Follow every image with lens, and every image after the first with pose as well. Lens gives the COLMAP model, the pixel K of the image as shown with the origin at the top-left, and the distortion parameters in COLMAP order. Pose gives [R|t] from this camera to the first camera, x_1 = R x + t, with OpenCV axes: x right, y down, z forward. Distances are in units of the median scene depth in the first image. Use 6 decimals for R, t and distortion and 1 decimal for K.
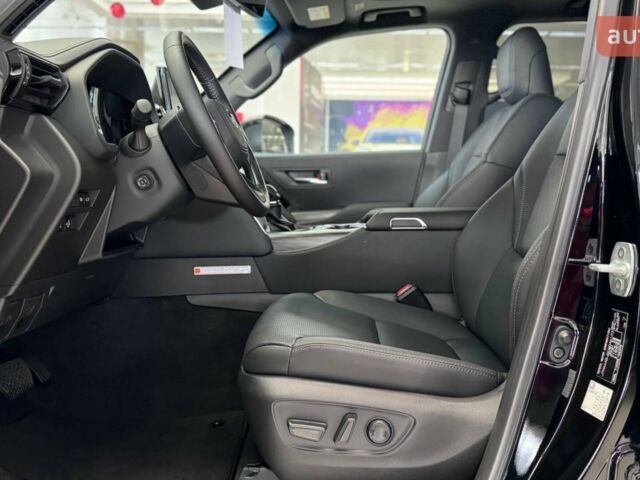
lens RADIAL K [[613.9, 0, 320.0], [0, 613.9, 240.0], [0, 0, 1]] dist [0.163195, -0.315065]
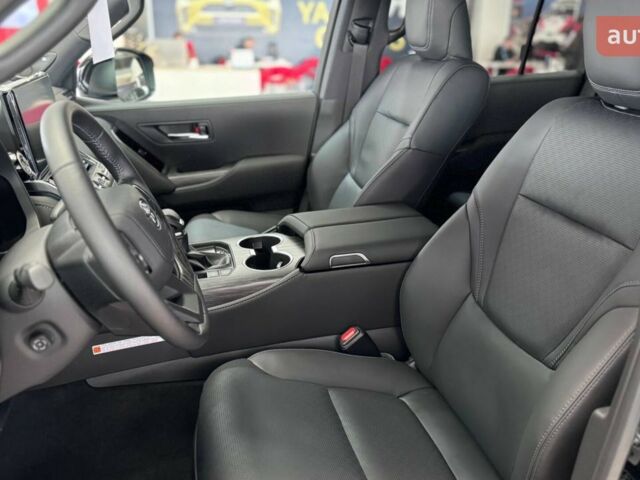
lens RADIAL K [[613.9, 0, 320.0], [0, 613.9, 240.0], [0, 0, 1]] dist [0.163195, -0.315065]
pose [[0.963074, -0.103406, 0.248589, -0.079376], [0.037032, 0.965405, 0.258112, -0.204298], [-0.266680, -0.239375, 0.933585, 0.157919]]
